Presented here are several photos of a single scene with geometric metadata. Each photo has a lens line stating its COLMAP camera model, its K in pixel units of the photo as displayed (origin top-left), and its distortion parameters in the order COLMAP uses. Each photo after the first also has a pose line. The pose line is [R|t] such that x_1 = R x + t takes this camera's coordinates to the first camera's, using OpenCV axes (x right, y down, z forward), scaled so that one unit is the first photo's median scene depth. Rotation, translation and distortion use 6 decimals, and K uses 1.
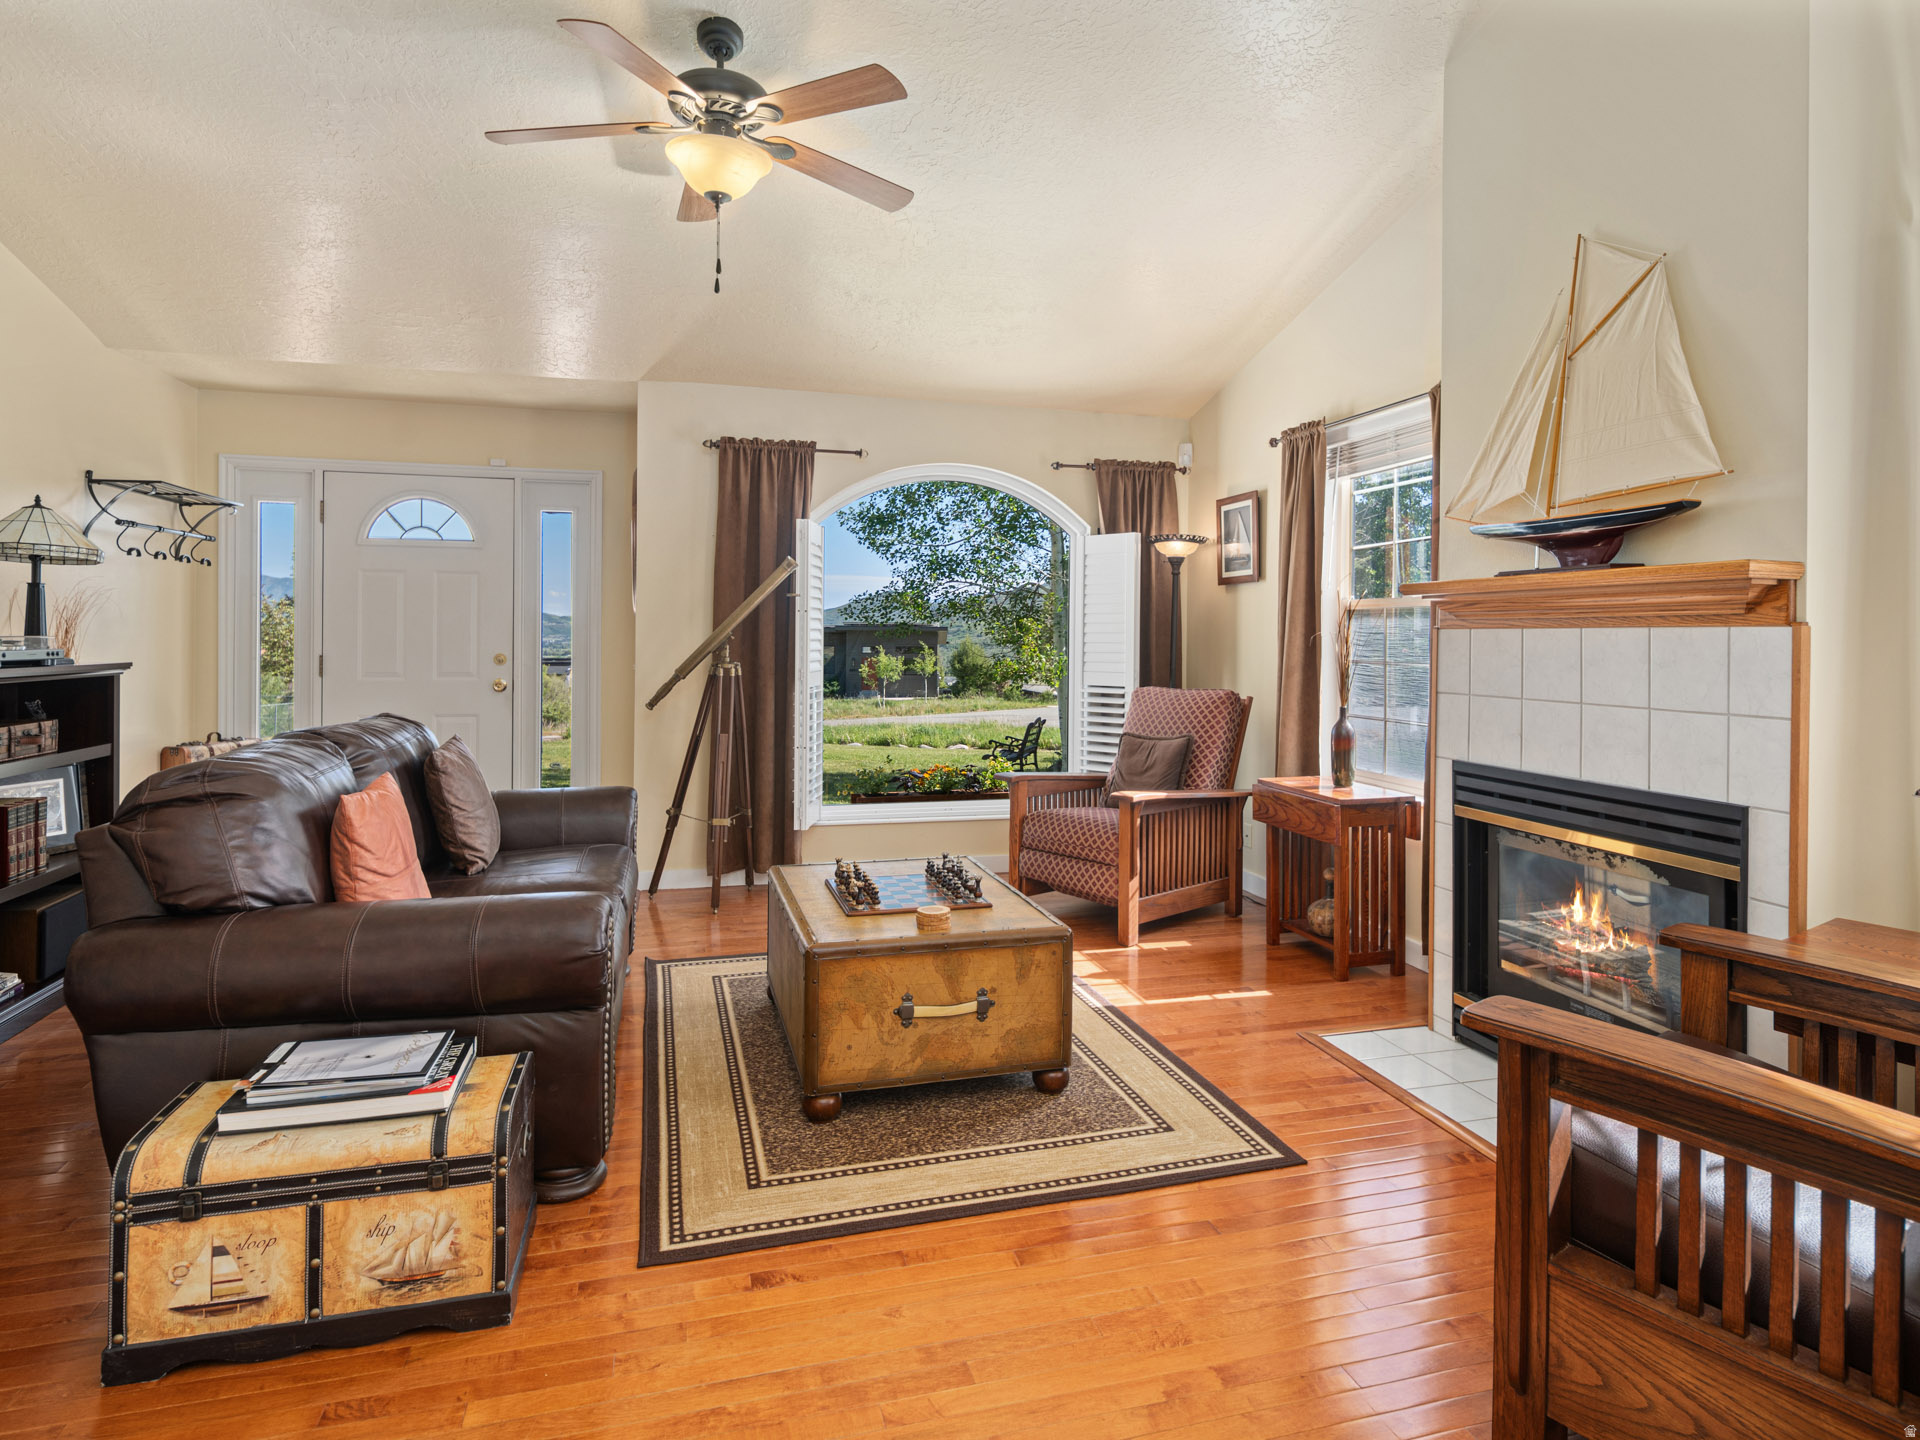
lens RADIAL K [[1032.9, 0, 964.1], [0, 1032.9, 583.8], [0, 0, 1]] dist [-0.000049, -0.001429]
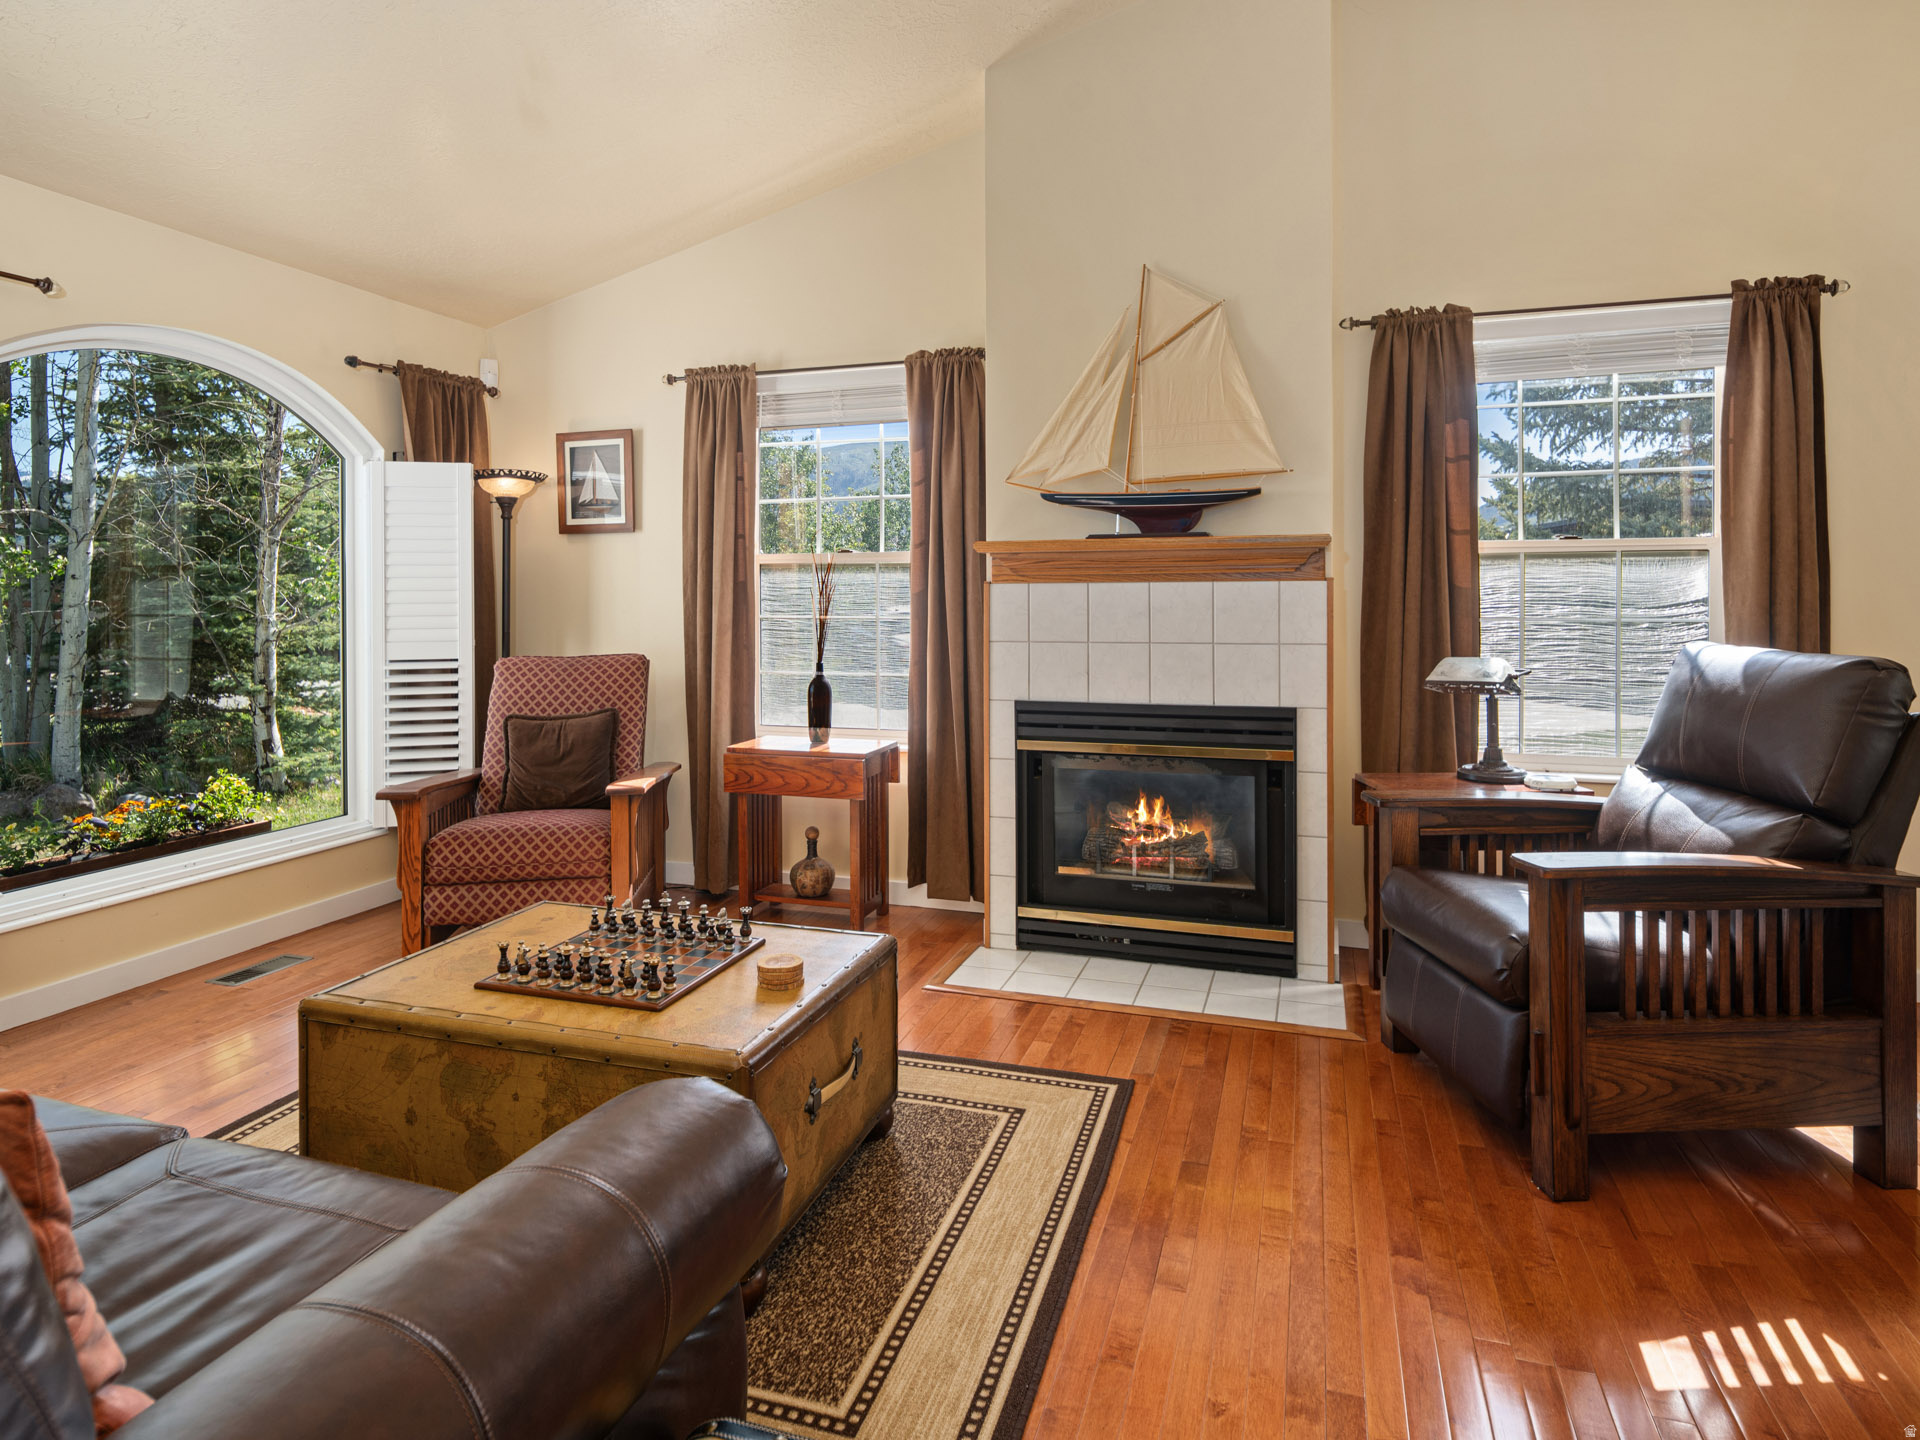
lens RADIAL K [[1063.8, 0, 961.7], [0, 1063.8, 556.1], [0, 0, 1]] dist [0.001219, 0.001352]
pose [[0.569086, 0.016806, 0.822106, -0.557433], [-0.031901, 0.999490, 0.001651, 0.015615], [-0.821659, -0.027166, 0.569332, 0.432351]]
